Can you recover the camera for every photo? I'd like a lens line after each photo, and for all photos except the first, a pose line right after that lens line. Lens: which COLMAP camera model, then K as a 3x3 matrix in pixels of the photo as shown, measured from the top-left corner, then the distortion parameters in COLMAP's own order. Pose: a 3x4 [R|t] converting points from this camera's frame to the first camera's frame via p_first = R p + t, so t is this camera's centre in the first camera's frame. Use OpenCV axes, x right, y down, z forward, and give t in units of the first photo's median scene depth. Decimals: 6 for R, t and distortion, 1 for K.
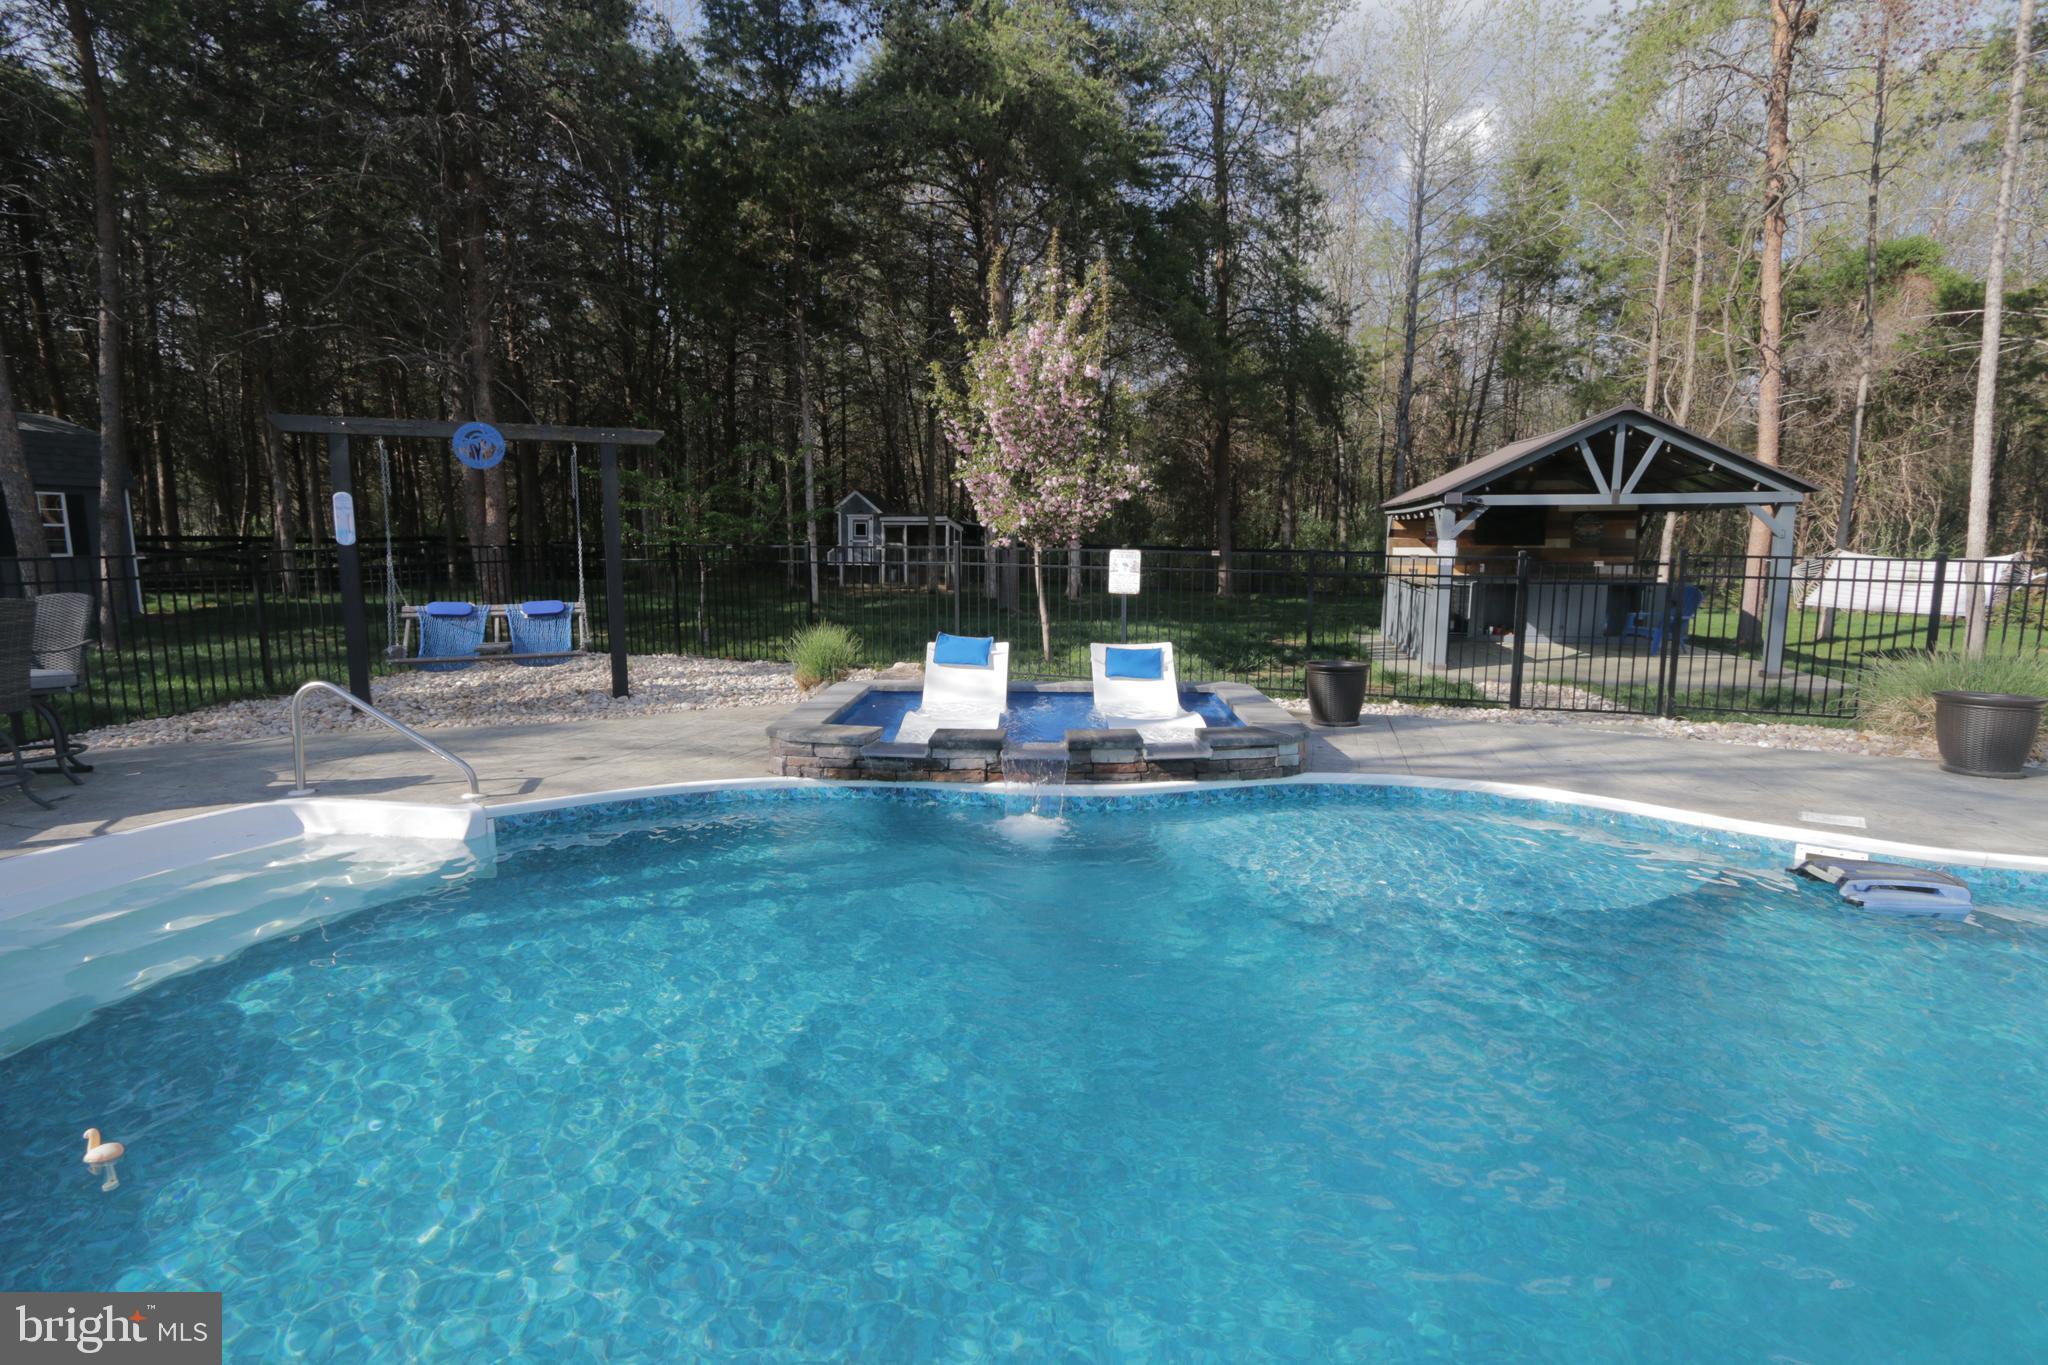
lens RADIAL K [[937.0, 0, 996.4], [0, 937.0, 679.8], [0, 0, 1]] dist [-0.001181, -0.000163]
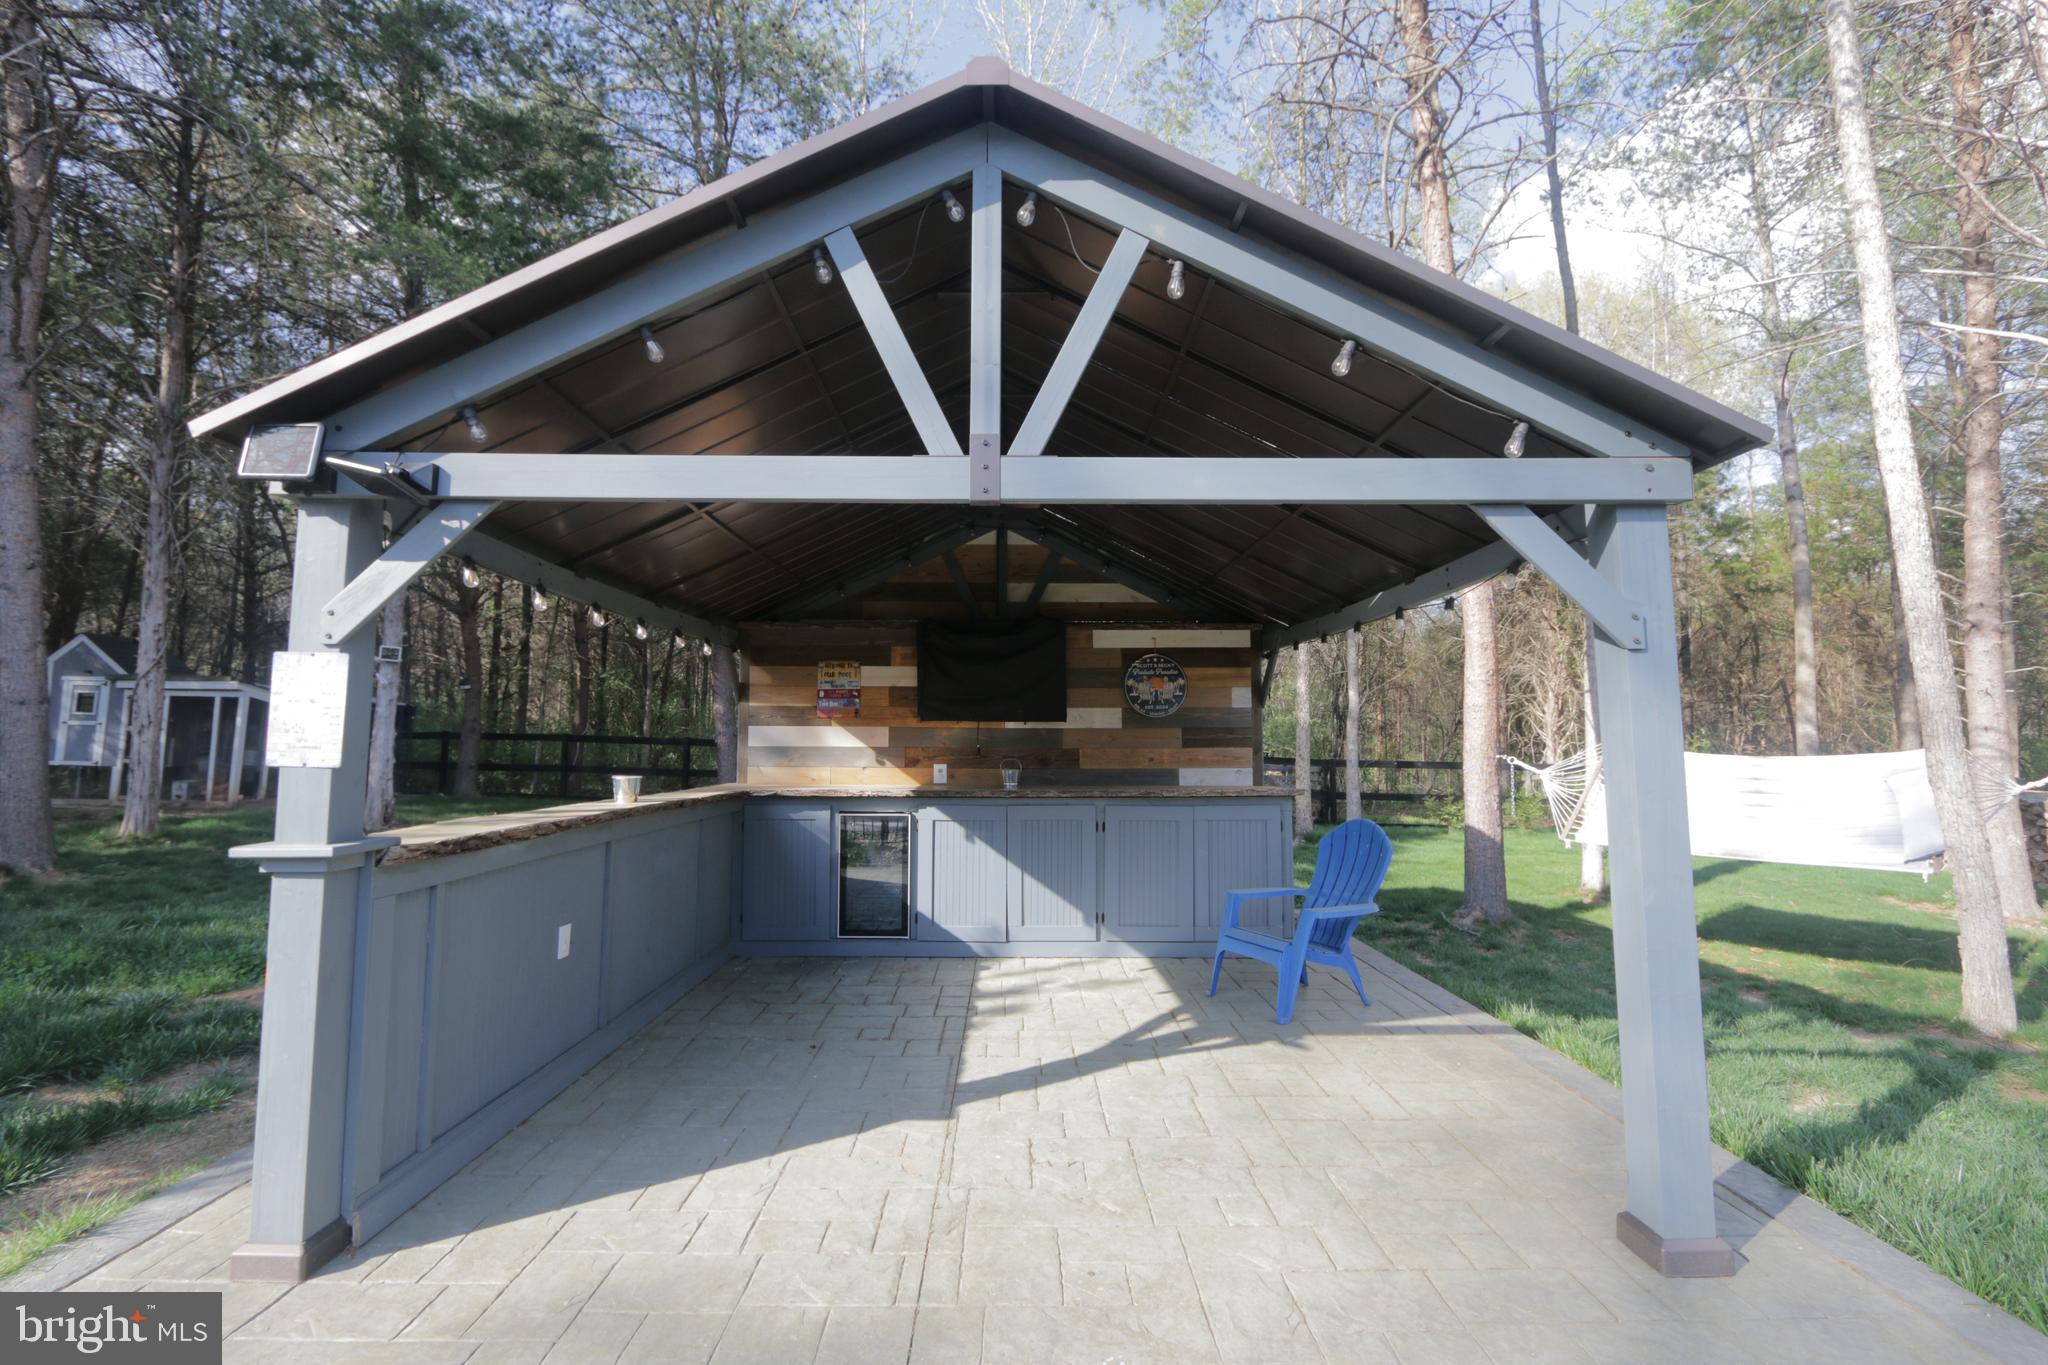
lens RADIAL K [[964.0, 0, 1024.0], [0, 964.0, 682.5], [0, 0, 1]] dist [-0.001419, -0.000219]
pose [[0.968721, 0.021892, 0.247187, 0.615444], [0.030067, 0.978408, -0.204483, -0.097126], [-0.246326, 0.205519, 0.947146, 0.789576]]
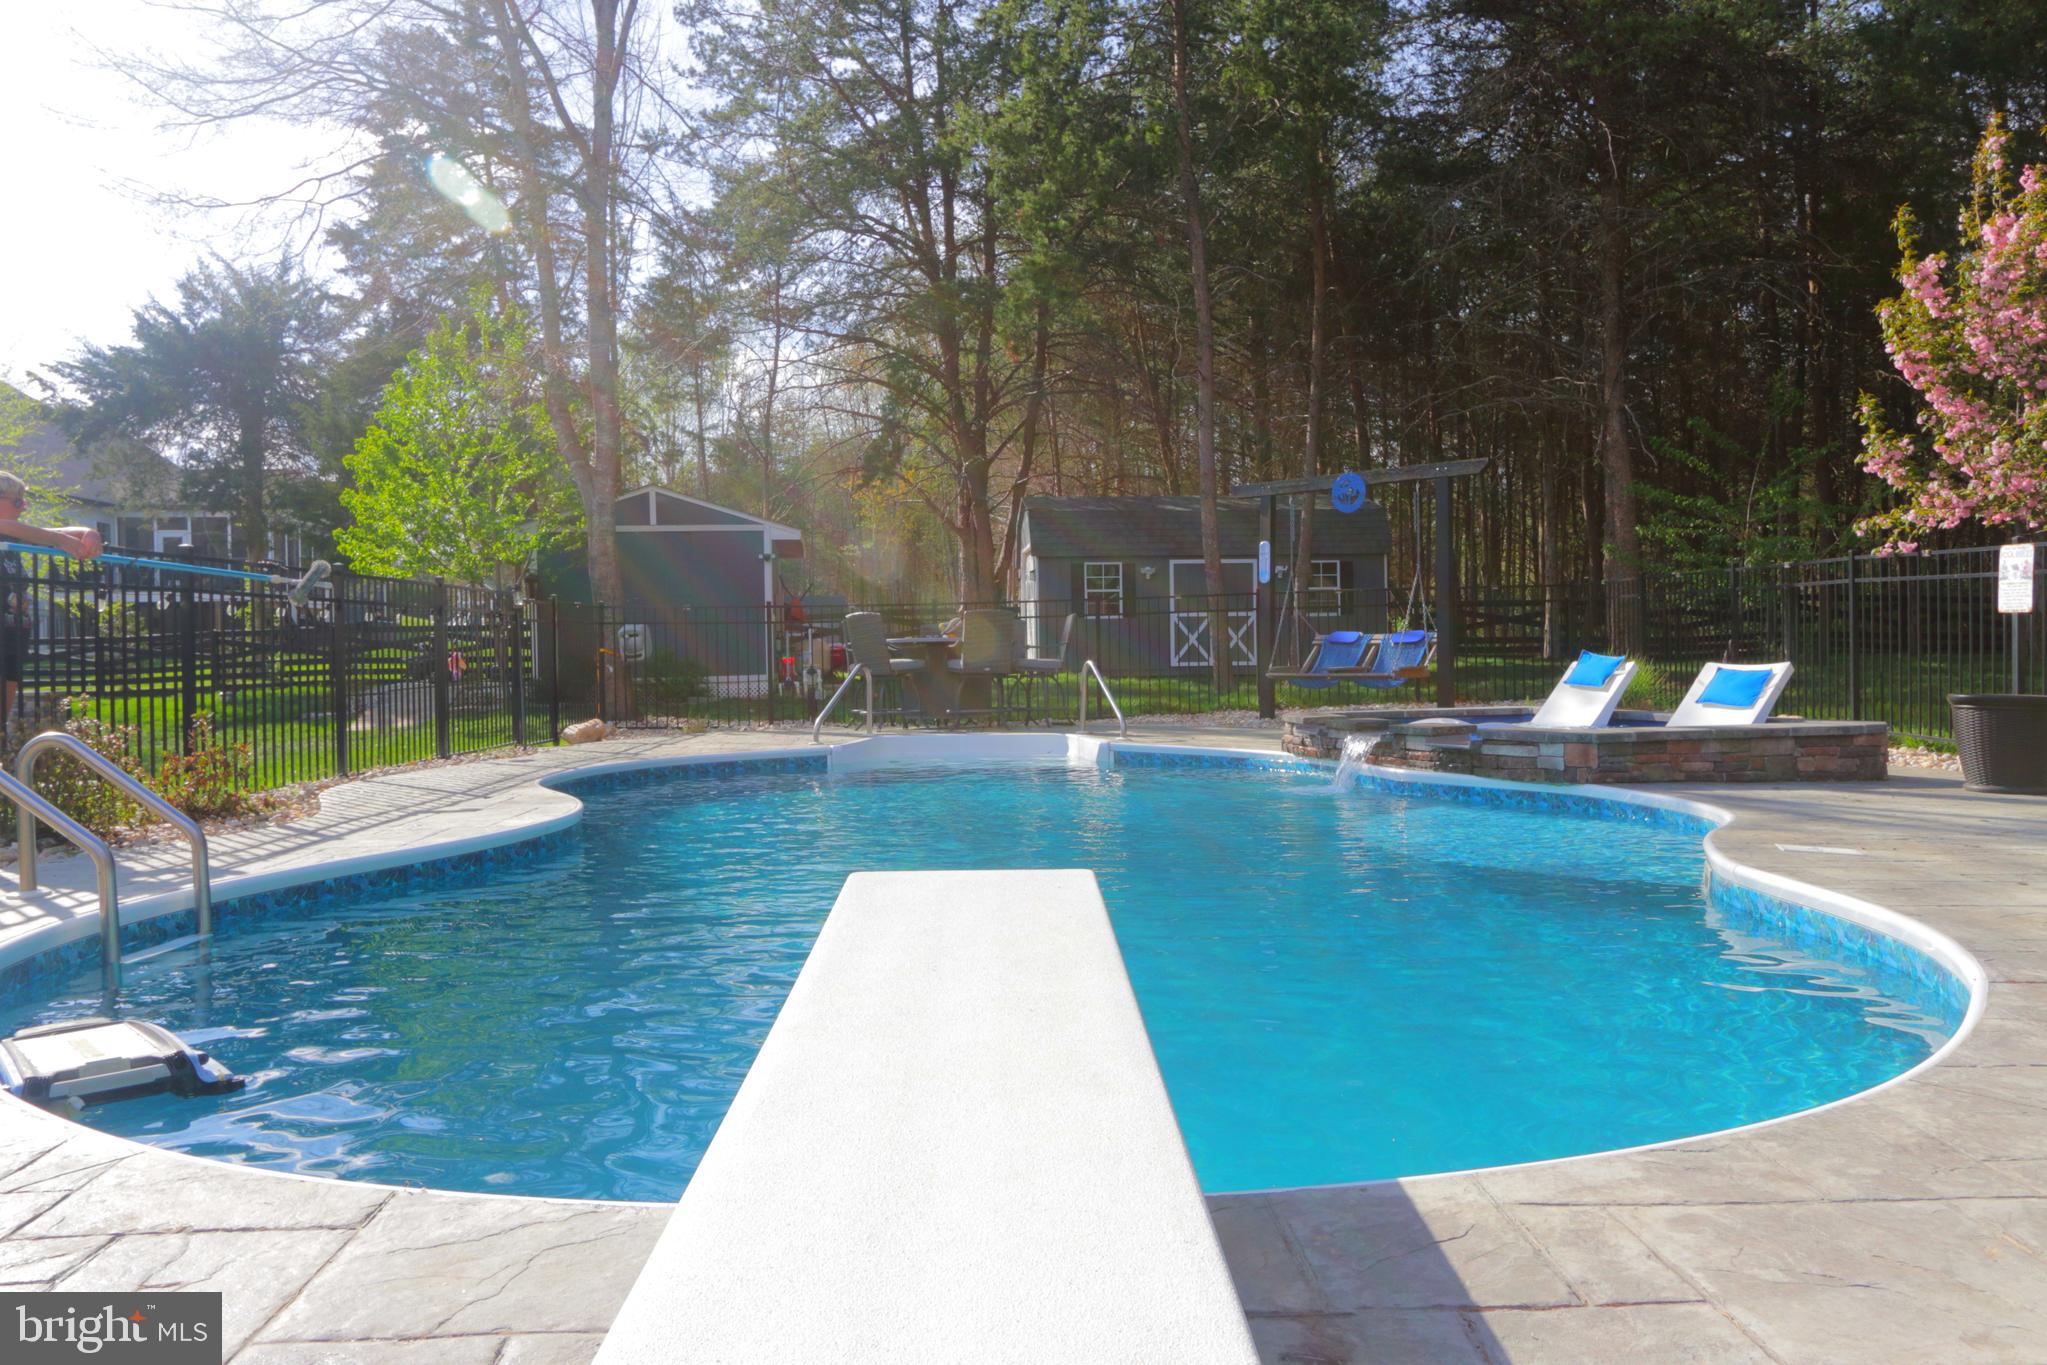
lens RADIAL K [[1499.3, 0, 1023.5], [0, 1499.3, 682.5], [0, 0, 1]] dist [0.002040, 0.001439]
pose [[0.356577, 0.014809, -0.934149, 0.772917], [-0.116027, 0.992836, -0.028550, 0.055612], [0.927033, 0.118567, 0.355741, 0.029868]]
